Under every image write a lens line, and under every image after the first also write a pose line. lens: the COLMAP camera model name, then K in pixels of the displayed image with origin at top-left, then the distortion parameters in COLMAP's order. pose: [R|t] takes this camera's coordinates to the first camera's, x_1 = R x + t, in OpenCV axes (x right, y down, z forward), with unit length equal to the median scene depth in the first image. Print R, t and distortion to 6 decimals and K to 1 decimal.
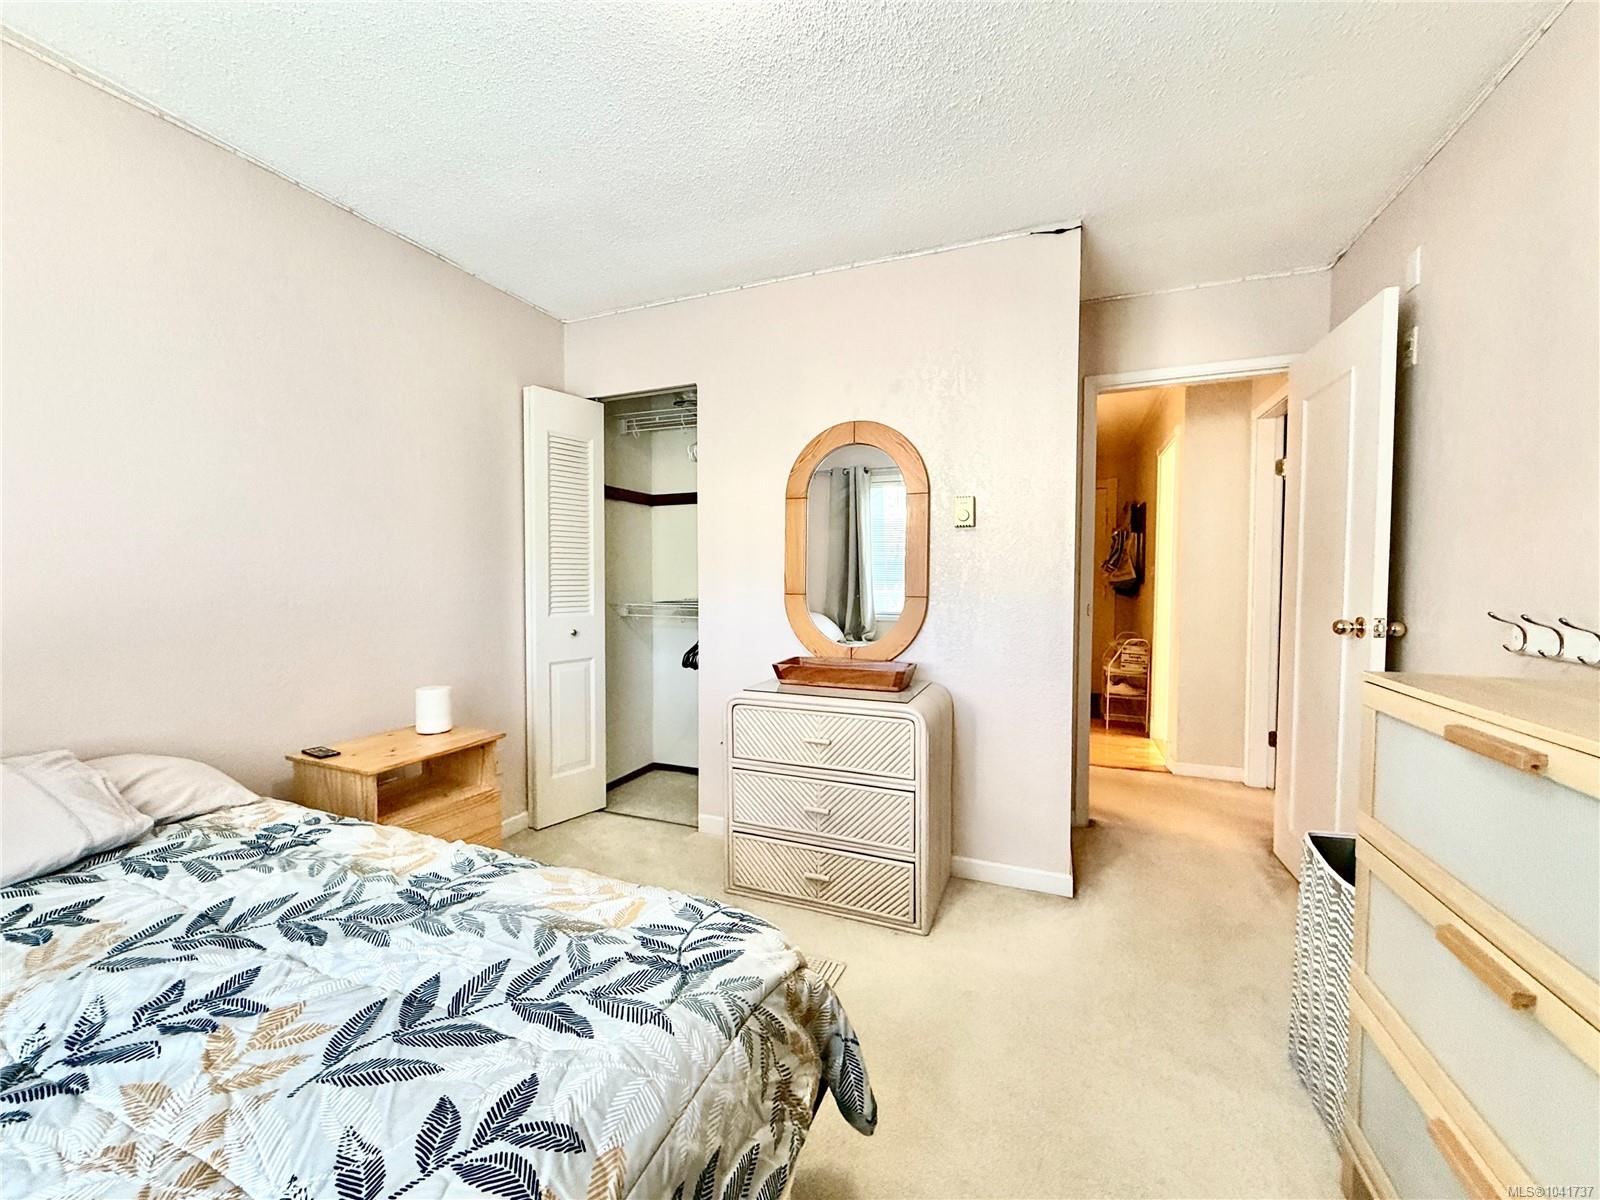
lens RADIAL K [[643.0, 0, 800.2], [0, 643.0, 602.9], [0, 0, 1]] dist [-0.002756, -0.000107]
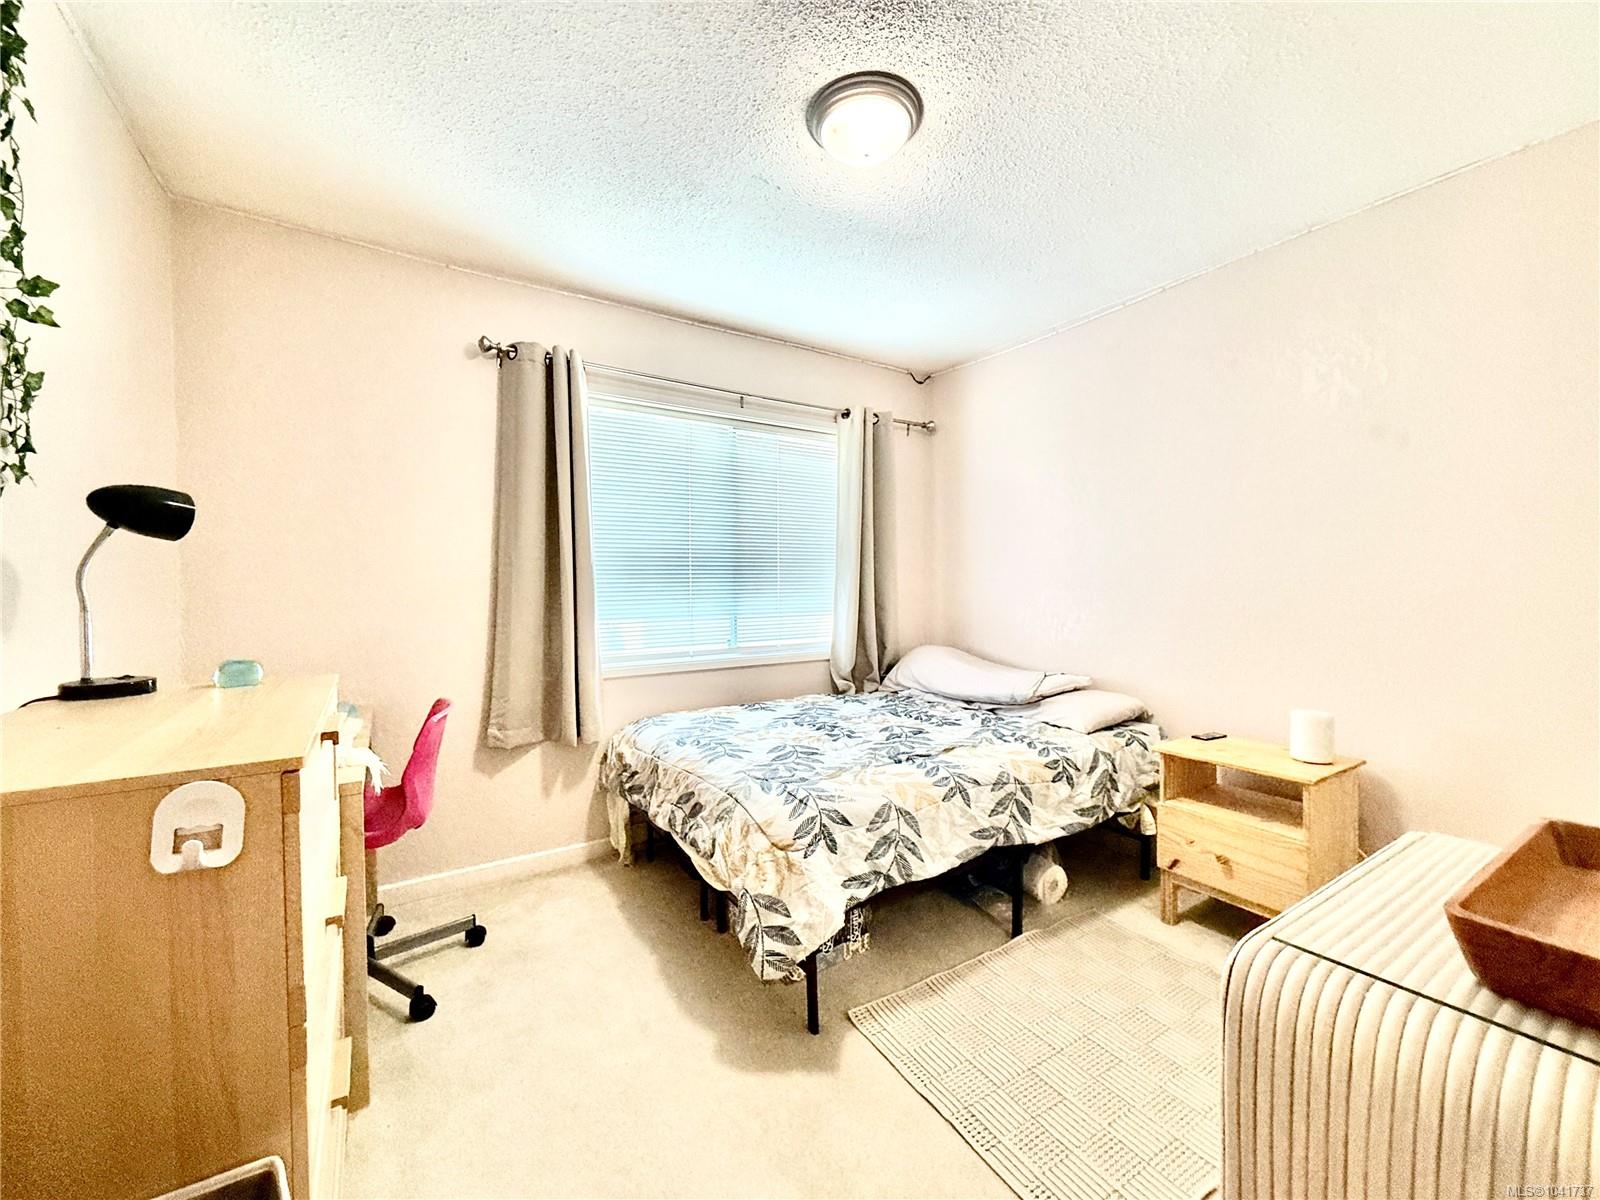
lens RADIAL K [[643.0, 0, 797.3], [0, 643.0, 607.4], [0, 0, 1]] dist [-0.002756, -0.000107]
pose [[-0.564988, 0.023616, -0.824761, 1.525061], [-0.036848, 0.997871, 0.053815, -0.092654], [0.824276, 0.060795, -0.562915, 2.343956]]
